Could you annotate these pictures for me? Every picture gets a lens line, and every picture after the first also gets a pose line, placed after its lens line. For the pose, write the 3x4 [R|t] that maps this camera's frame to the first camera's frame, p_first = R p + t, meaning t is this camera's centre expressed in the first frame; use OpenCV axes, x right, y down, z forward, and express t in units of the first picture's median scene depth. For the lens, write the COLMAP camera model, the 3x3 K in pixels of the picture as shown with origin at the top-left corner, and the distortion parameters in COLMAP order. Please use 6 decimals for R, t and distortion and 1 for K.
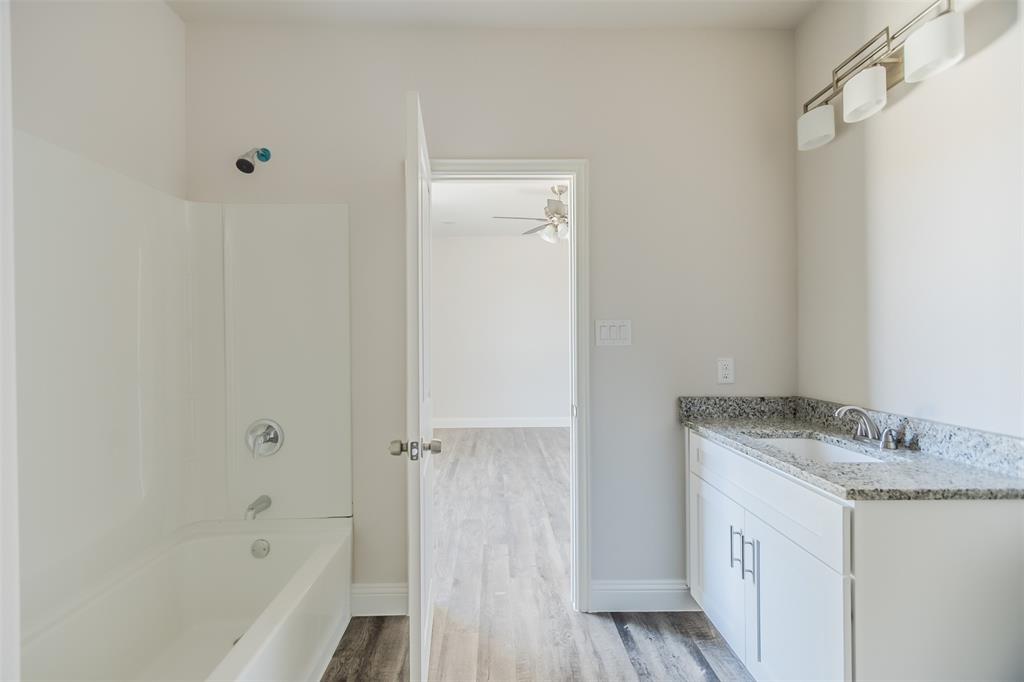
lens RADIAL K [[453.8, 0, 505.8], [0, 453.8, 337.3], [0, 0, 1]] dist [0.009786, 0.000021]
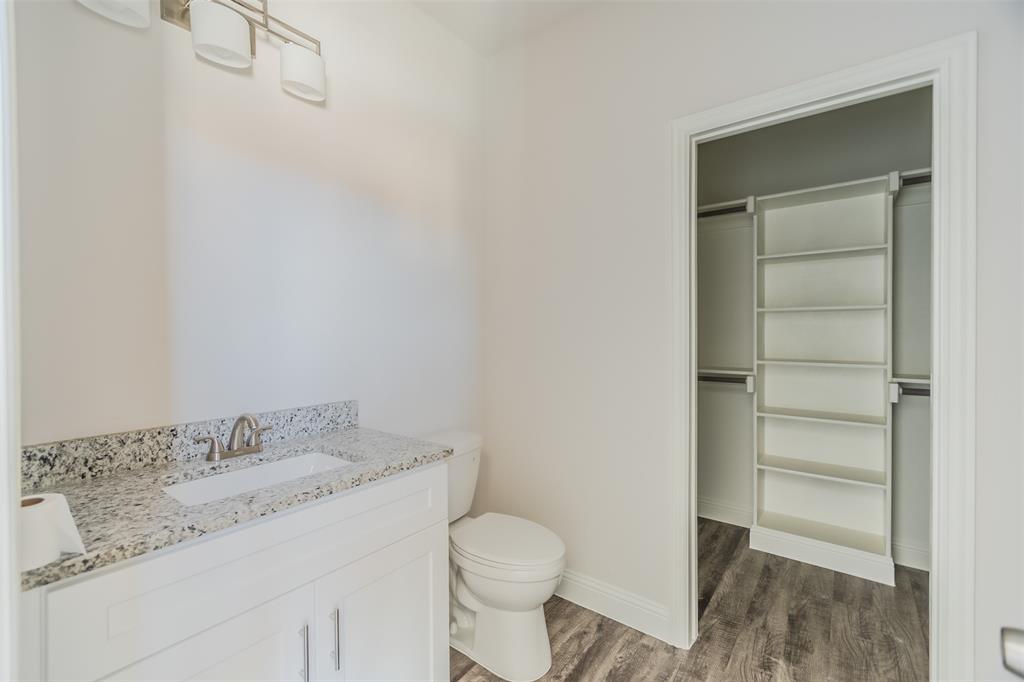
lens RADIAL K [[453.8, 0, 505.8], [0, 453.8, 337.3], [0, 0, 1]] dist [0.009786, 0.000021]
pose [[-0.783340, 0.003169, 0.621585, -0.114441], [0.007511, 0.999962, 0.004367, 0.011745], [-0.621548, 0.008089, -0.783334, 1.254553]]
